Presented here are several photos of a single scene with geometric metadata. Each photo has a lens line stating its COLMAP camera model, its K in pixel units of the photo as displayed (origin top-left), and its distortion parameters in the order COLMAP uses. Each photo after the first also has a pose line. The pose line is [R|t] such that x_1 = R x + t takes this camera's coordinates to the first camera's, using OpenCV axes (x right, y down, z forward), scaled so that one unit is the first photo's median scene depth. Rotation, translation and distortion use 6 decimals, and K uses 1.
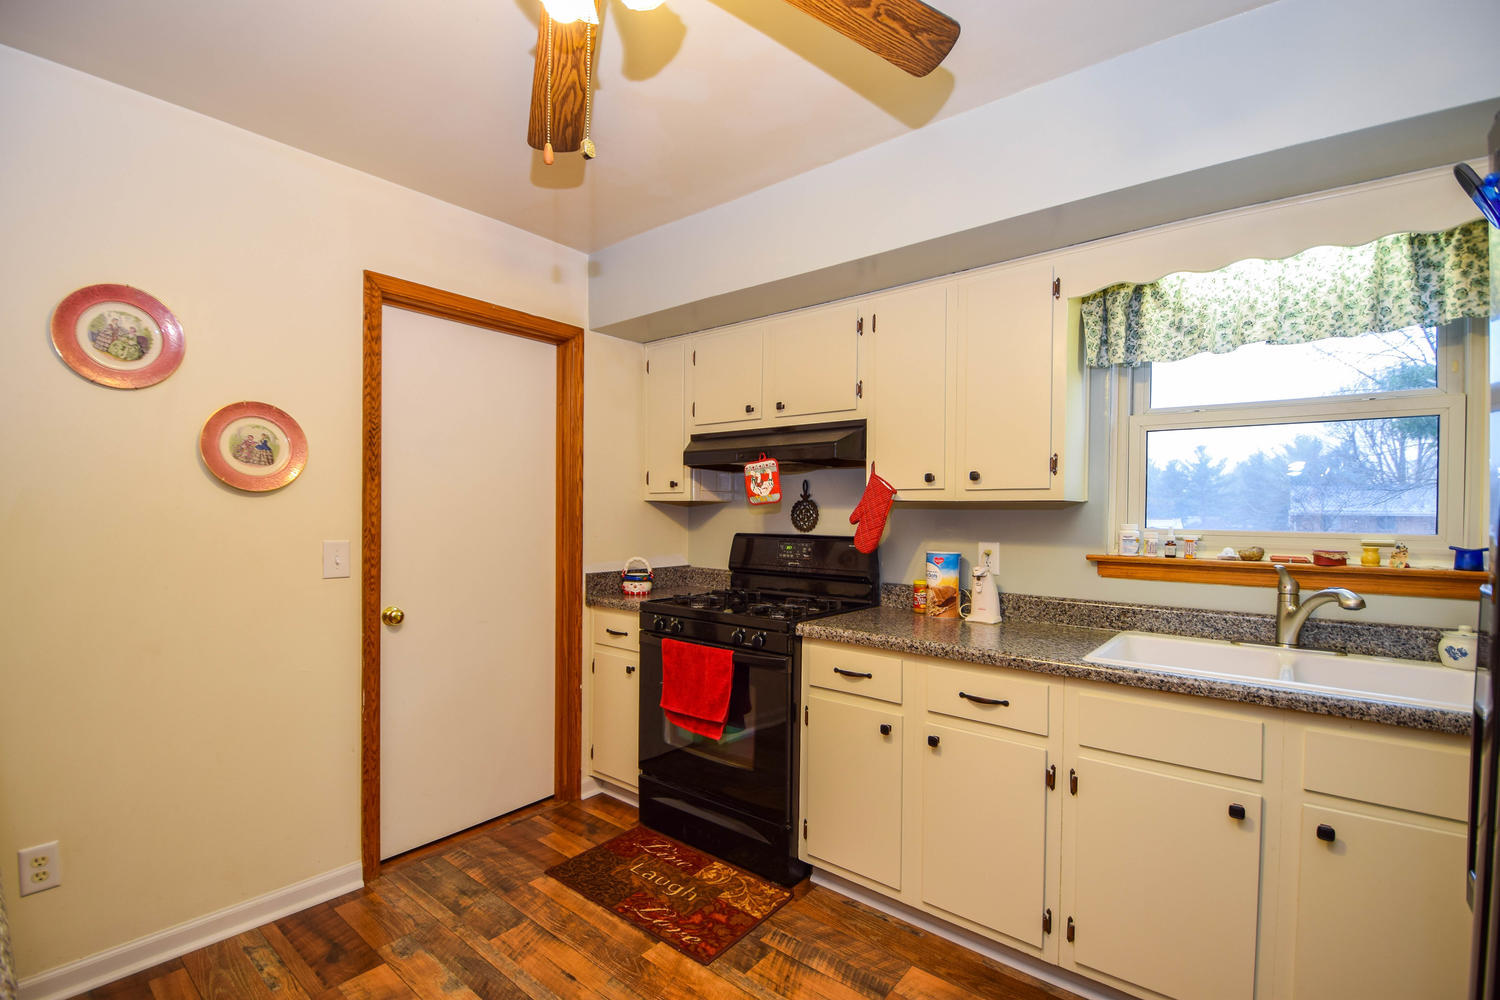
lens RADIAL K [[656.8, 0, 752.7], [0, 656.8, 514.9], [0, 0, 1]] dist [-0.000989, -0.000944]
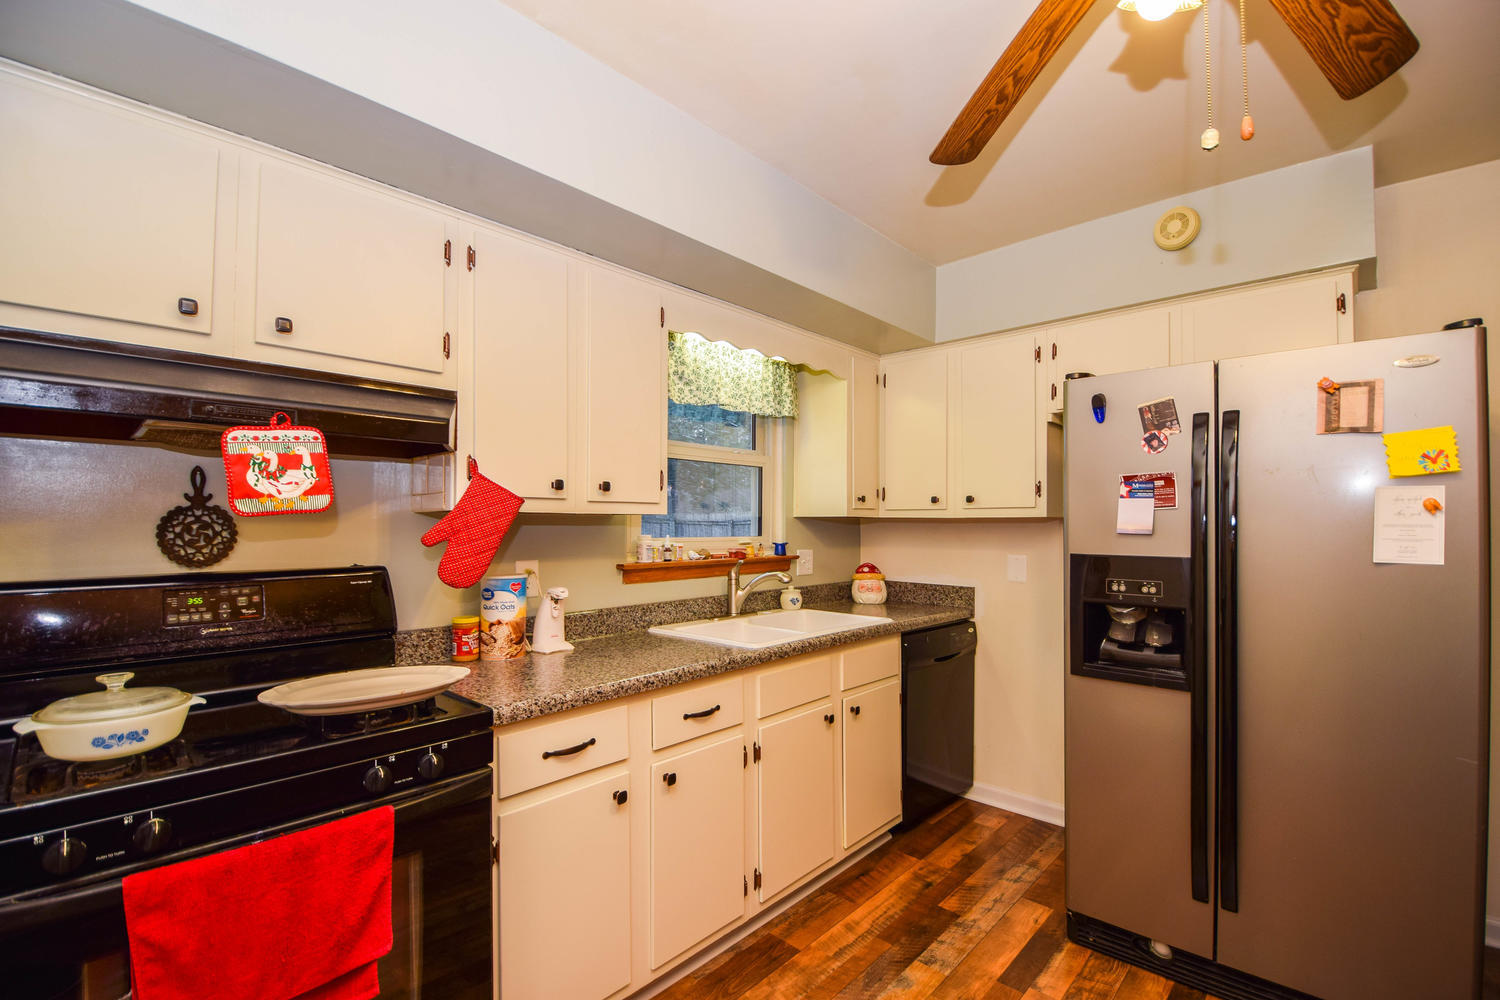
lens RADIAL K [[656.8, 0, 752.7], [0, 656.8, 514.9], [0, 0, 1]] dist [-0.000989, -0.000944]
pose [[0.068603, 0.006578, 0.997622, -0.489575], [0.007520, 0.999946, -0.007111, -0.010226], [-0.997616, 0.007990, 0.068550, 0.644948]]
